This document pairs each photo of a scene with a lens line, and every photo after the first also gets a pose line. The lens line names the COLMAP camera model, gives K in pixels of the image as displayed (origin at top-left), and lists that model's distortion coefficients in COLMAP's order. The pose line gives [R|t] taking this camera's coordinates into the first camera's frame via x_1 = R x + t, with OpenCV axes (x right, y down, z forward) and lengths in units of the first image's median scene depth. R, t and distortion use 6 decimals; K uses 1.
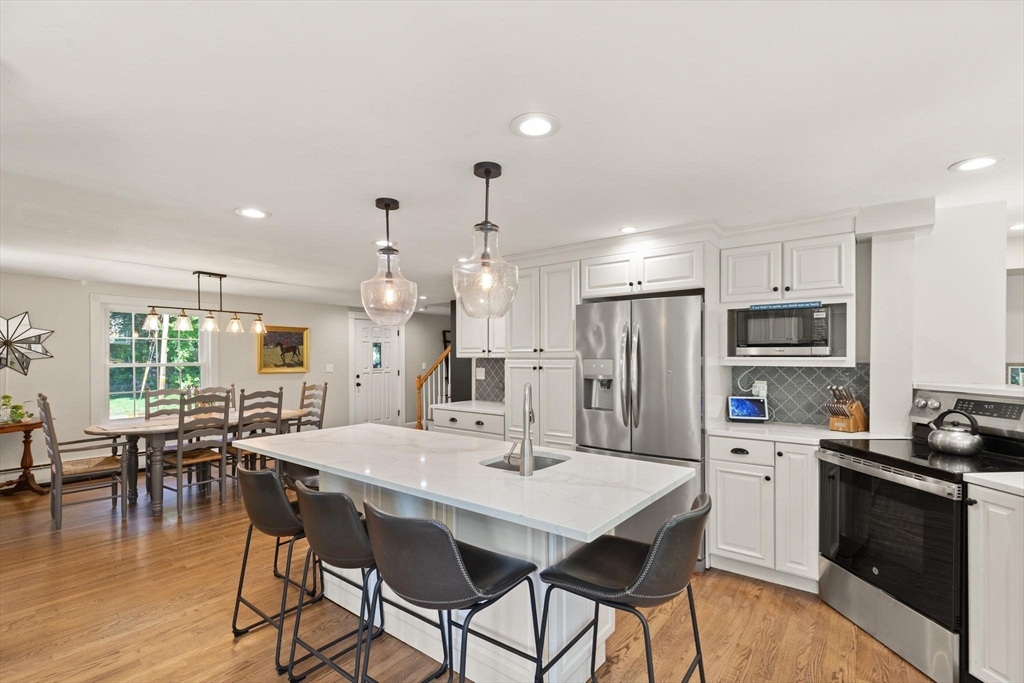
lens RADIAL K [[465.5, 0, 512.3], [0, 465.5, 350.0], [0, 0, 1]] dist [0.000503, -0.000425]
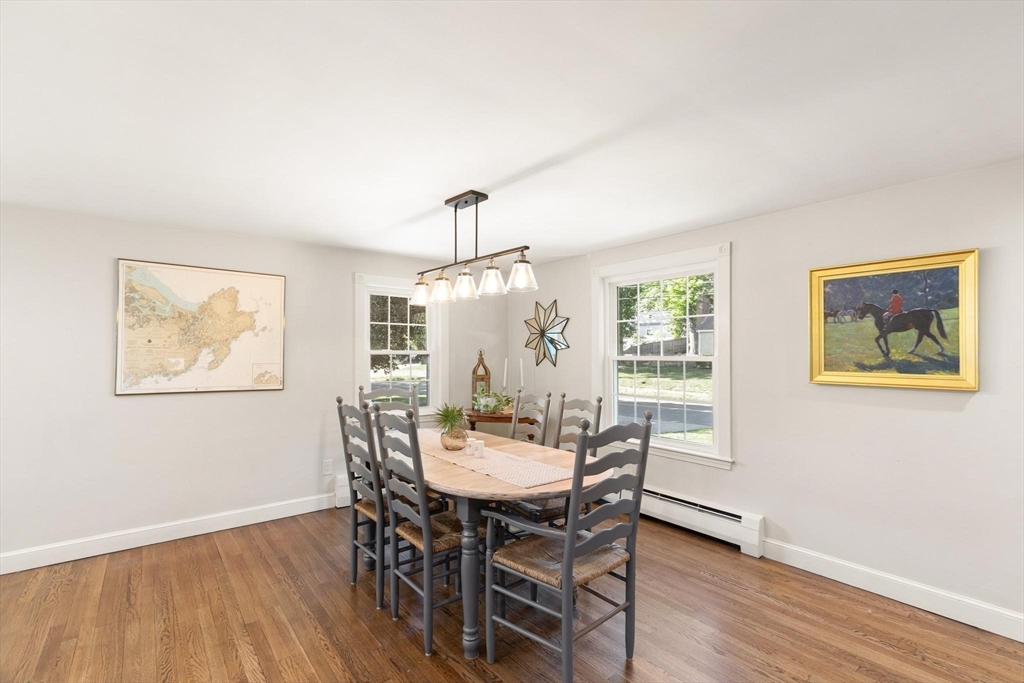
lens RADIAL K [[465.5, 0, 512.3], [0, 465.5, 346.5], [0, 0, 1]] dist [0.000503, -0.000425]
pose [[-0.241075, -0.013089, -0.970418, -0.061963], [0.005899, 0.999871, -0.014952, 0.020859], [0.970489, -0.009329, -0.240966, 0.801233]]
